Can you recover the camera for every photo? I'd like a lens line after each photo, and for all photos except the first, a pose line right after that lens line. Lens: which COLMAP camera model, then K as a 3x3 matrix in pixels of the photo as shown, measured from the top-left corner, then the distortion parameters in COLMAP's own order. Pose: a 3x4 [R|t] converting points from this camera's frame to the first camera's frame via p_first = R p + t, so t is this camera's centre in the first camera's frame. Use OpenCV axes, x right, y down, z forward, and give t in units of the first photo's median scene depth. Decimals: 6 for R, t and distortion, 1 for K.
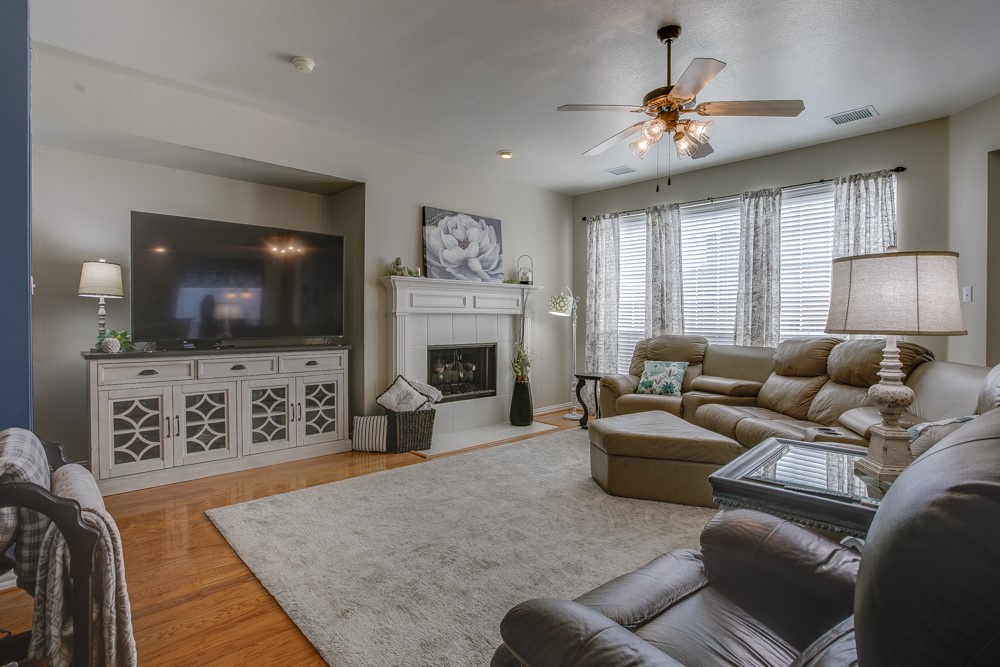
lens RADIAL K [[534.1, 0, 499.8], [0, 534.1, 314.9], [0, 0, 1]] dist [0.002388, 0.004319]
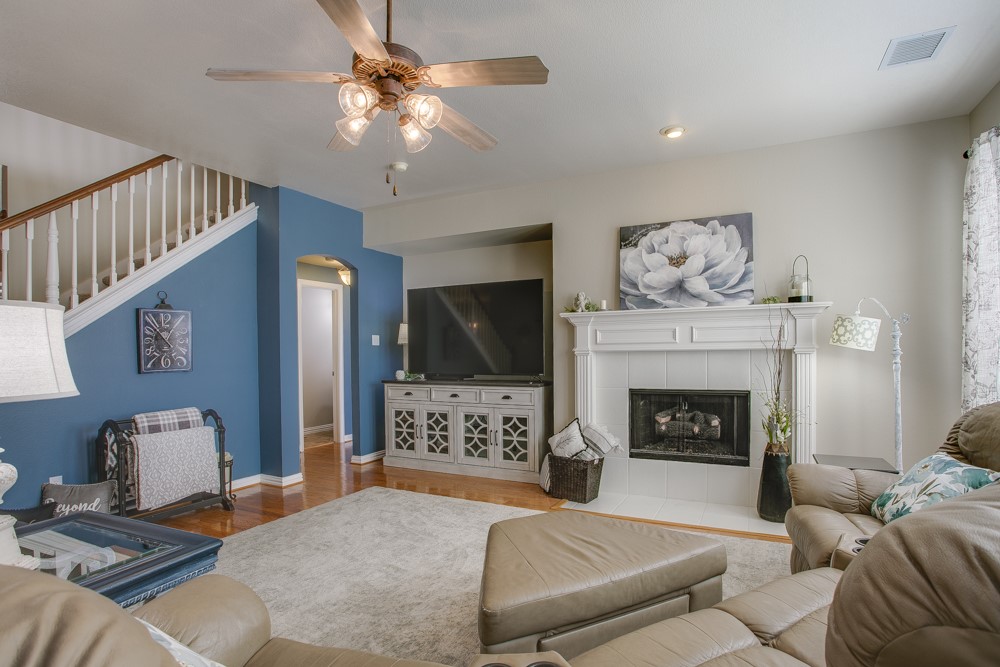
lens RADIAL K [[534.1, 0, 497.7], [0, 534.1, 356.3], [0, 0, 1]] dist [0.002388, 0.004319]
pose [[0.320955, -0.002741, -0.947090, 0.662935], [0.015527, 0.999877, 0.002368, 0.000408], [0.946967, -0.015465, 0.320958, 0.570823]]
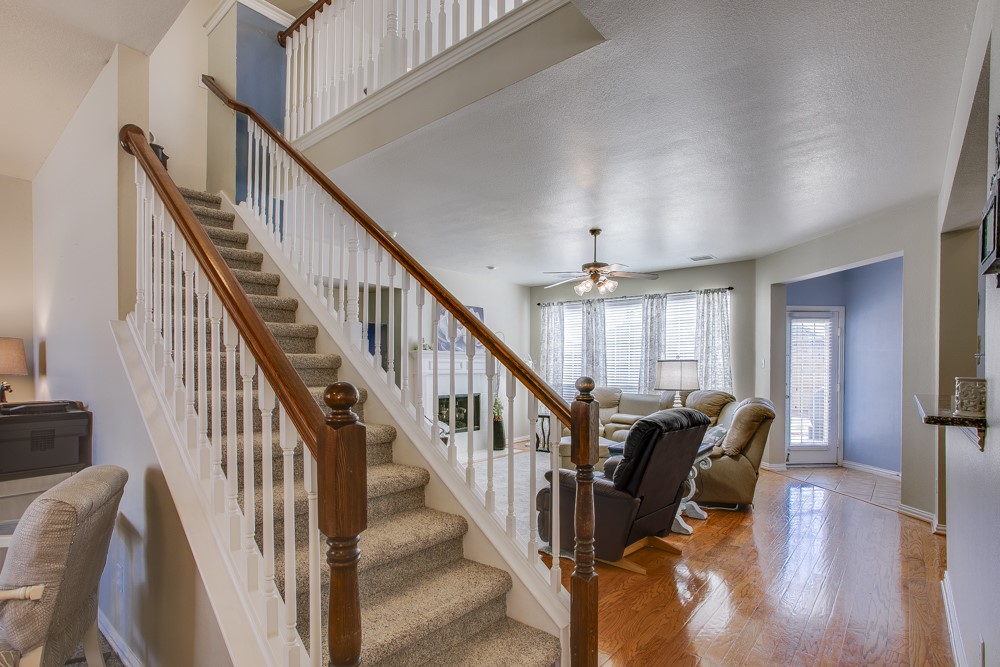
lens RADIAL K [[504.2, 0, 492.1], [0, 504.2, 372.4], [0, 0, 1]] dist [-0.004558, 0.003609]
pose [[0.995520, -0.003296, 0.094490, -0.120350], [0.001974, 0.999899, 0.014082, -0.026518], [-0.094526, -0.013832, 0.995426, -0.413557]]
